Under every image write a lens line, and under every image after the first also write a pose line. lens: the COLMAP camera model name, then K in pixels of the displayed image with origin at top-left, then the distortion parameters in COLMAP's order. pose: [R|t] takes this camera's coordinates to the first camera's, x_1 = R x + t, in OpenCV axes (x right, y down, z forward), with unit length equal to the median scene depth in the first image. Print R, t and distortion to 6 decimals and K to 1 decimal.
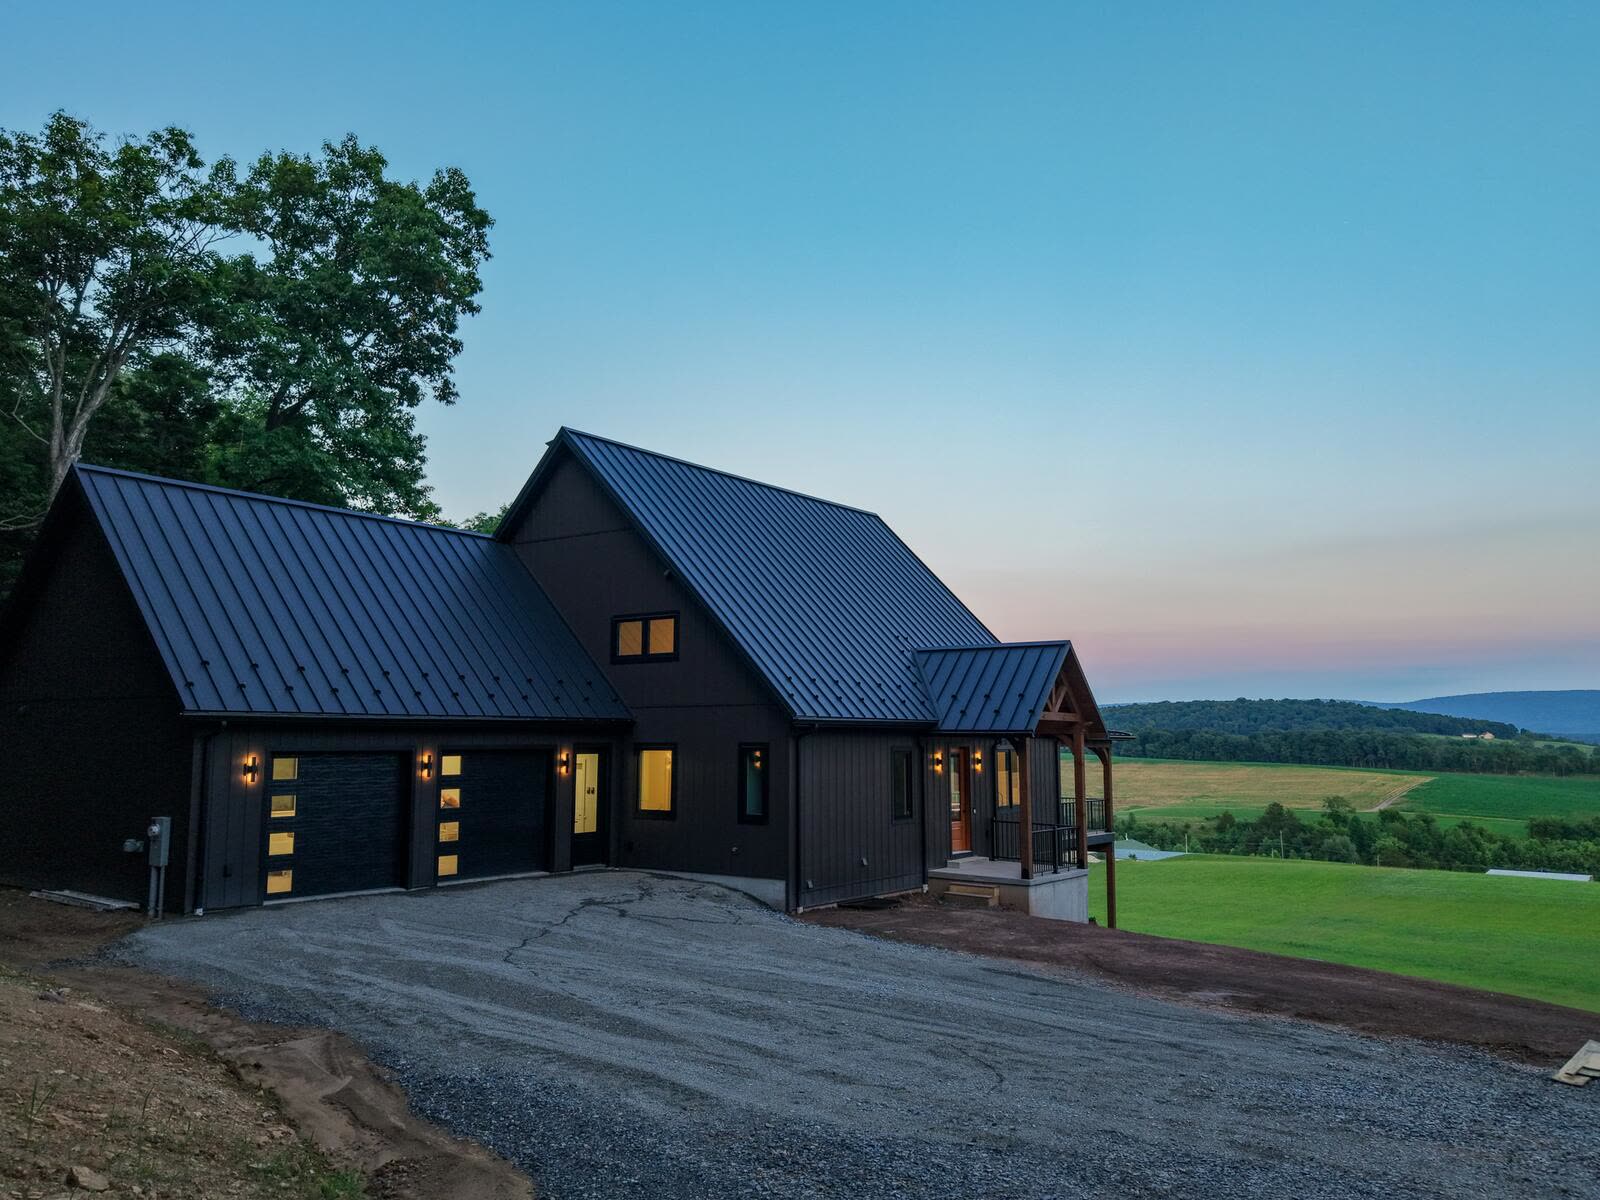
lens RADIAL K [[1270.4, 0, 800.0], [0, 1270.4, 600.0], [0, 0, 1]] dist [0.011347, -0.009895]
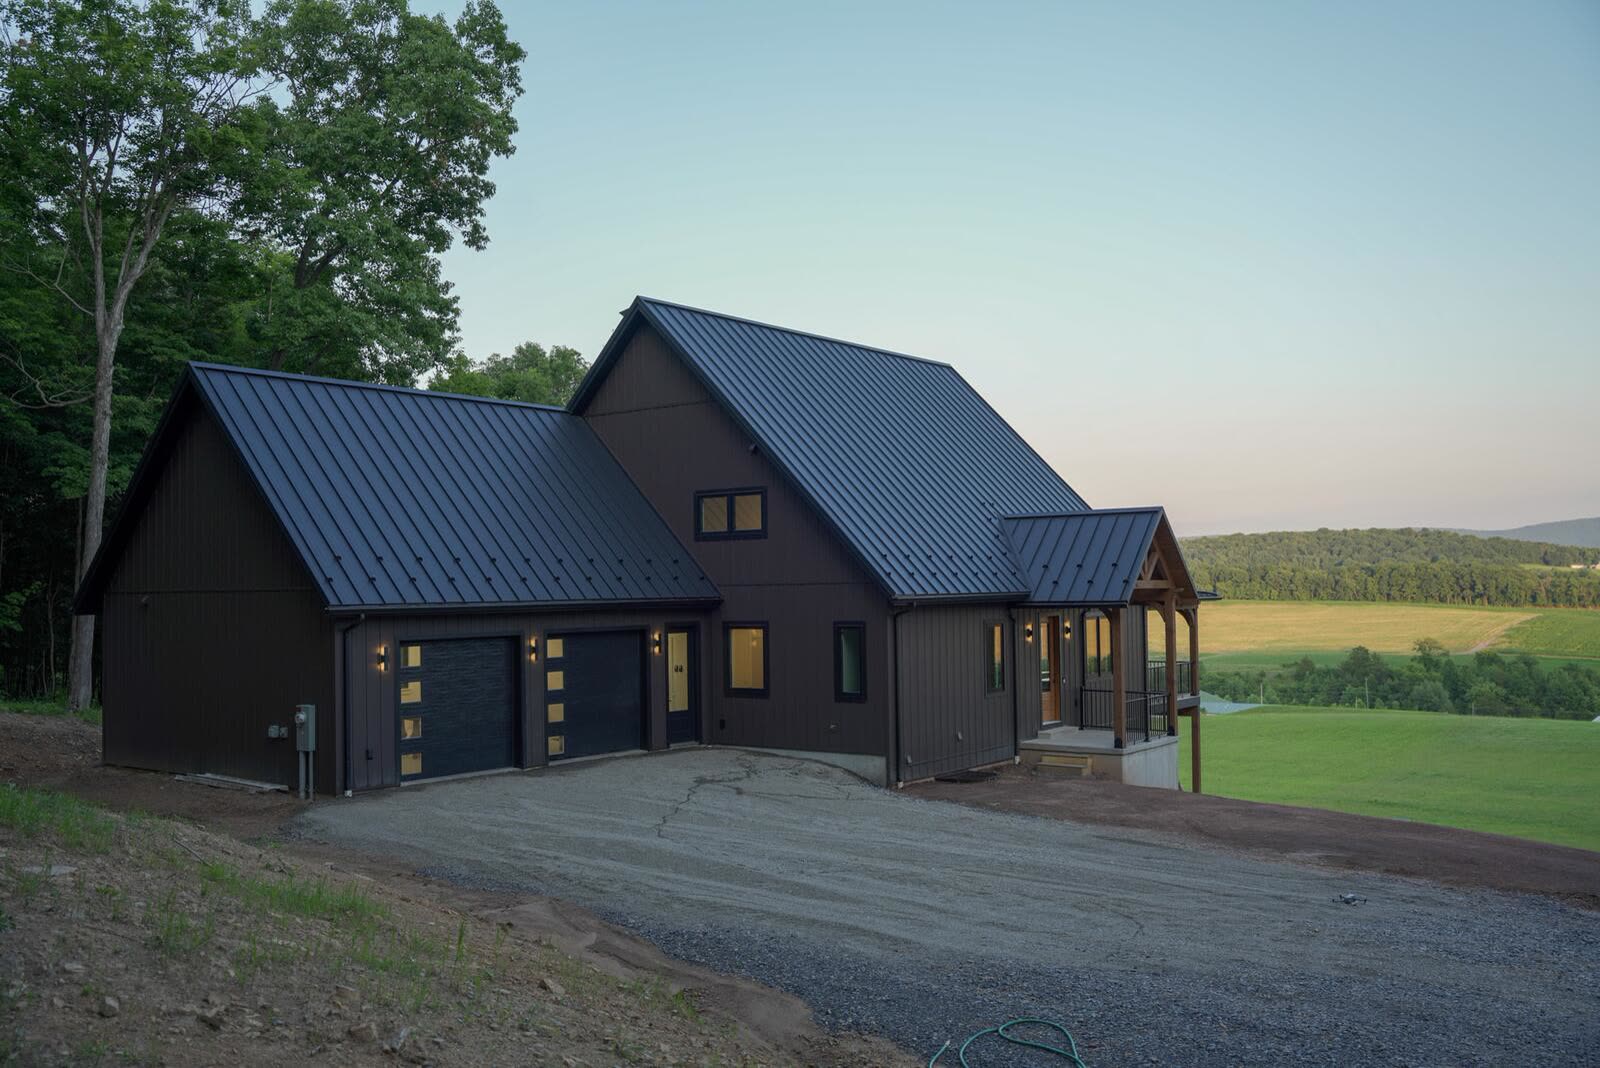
lens RADIAL K [[1466.4, 0, 800.0], [0, 1466.4, 534.0], [0, 0, 1]] dist [-0.139136, 0.242541]
pose [[0.999739, -0.017630, -0.014545, -0.056799], [0.018662, 0.997067, 0.074217, -0.040227], [0.013194, -0.074469, 0.997136, -0.137282]]
